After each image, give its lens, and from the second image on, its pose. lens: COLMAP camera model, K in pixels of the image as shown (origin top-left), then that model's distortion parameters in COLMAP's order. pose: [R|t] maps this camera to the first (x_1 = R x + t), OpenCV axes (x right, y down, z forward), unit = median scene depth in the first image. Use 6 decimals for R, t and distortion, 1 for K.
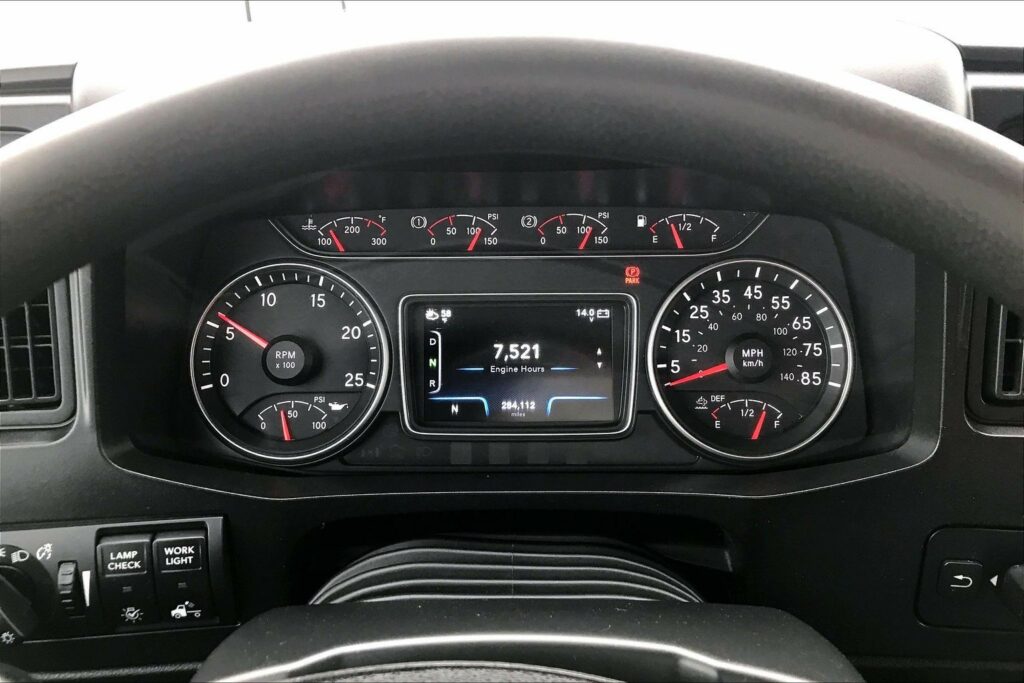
lens RADIAL K [[815.4, 0, 509.0], [0, 815.4, 336.0], [0, 0, 1]] dist [0.047681, -0.038969]
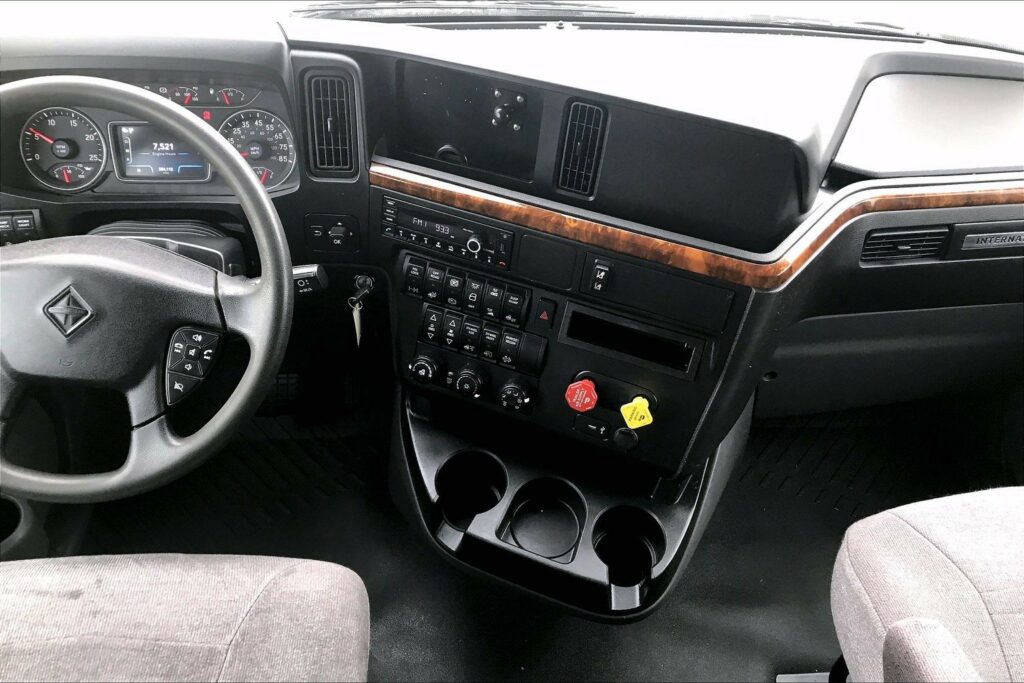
lens RADIAL K [[815.4, 0, 514.8], [0, 815.4, 330.8], [0, 0, 1]] dist [0.047681, -0.038969]
pose [[0.996237, -0.010932, 0.085977, 0.846847], [-0.012979, 0.962010, 0.272706, -0.135922], [-0.085692, -0.272796, 0.958248, -1.603894]]
